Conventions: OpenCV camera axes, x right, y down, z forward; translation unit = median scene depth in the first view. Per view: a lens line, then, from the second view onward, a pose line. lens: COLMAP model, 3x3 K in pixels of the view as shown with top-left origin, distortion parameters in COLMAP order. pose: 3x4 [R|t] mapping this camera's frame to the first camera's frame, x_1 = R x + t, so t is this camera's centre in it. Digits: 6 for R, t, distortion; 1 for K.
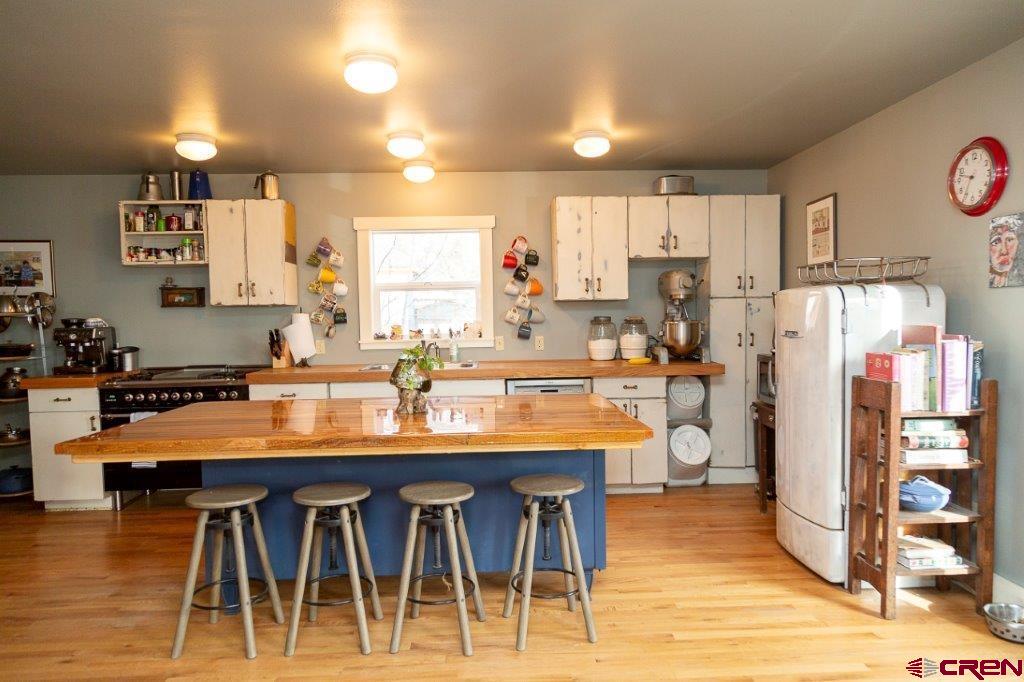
lens RADIAL K [[674.8, 0, 515.9], [0, 674.8, 347.8], [0, 0, 1]] dist [-0.003003, 0.001832]
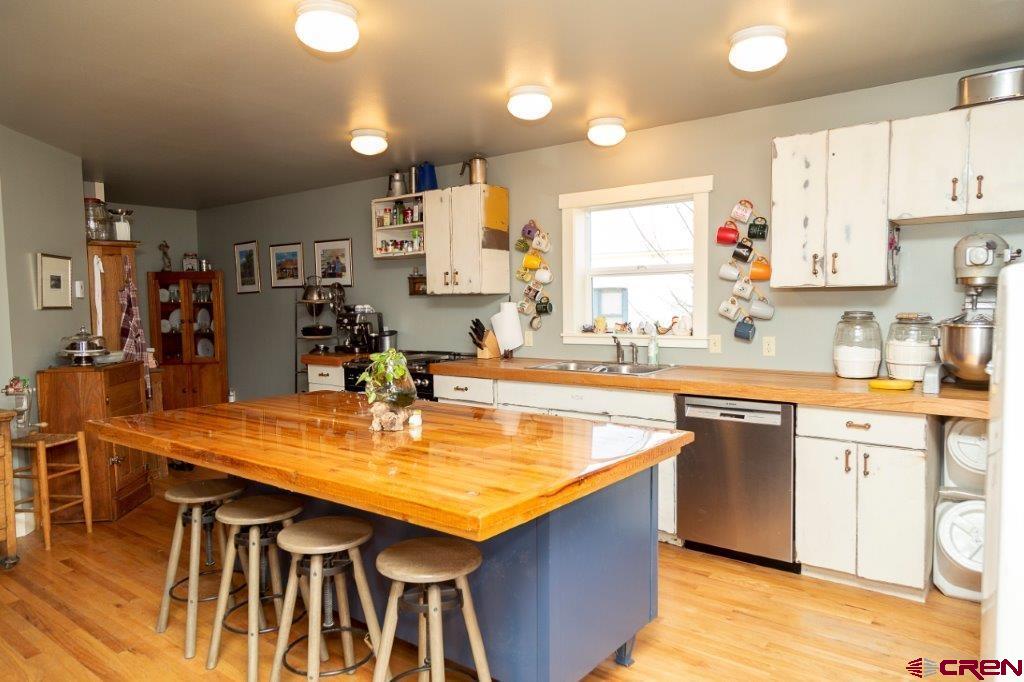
lens RADIAL K [[674.8, 0, 515.9], [0, 674.8, 347.8], [0, 0, 1]] dist [-0.003003, 0.001832]
pose [[0.761675, 0.053575, -0.645741, 0.315760], [-0.034751, 0.998519, 0.041855, -0.028227], [0.647027, -0.009440, 0.762408, 0.295281]]
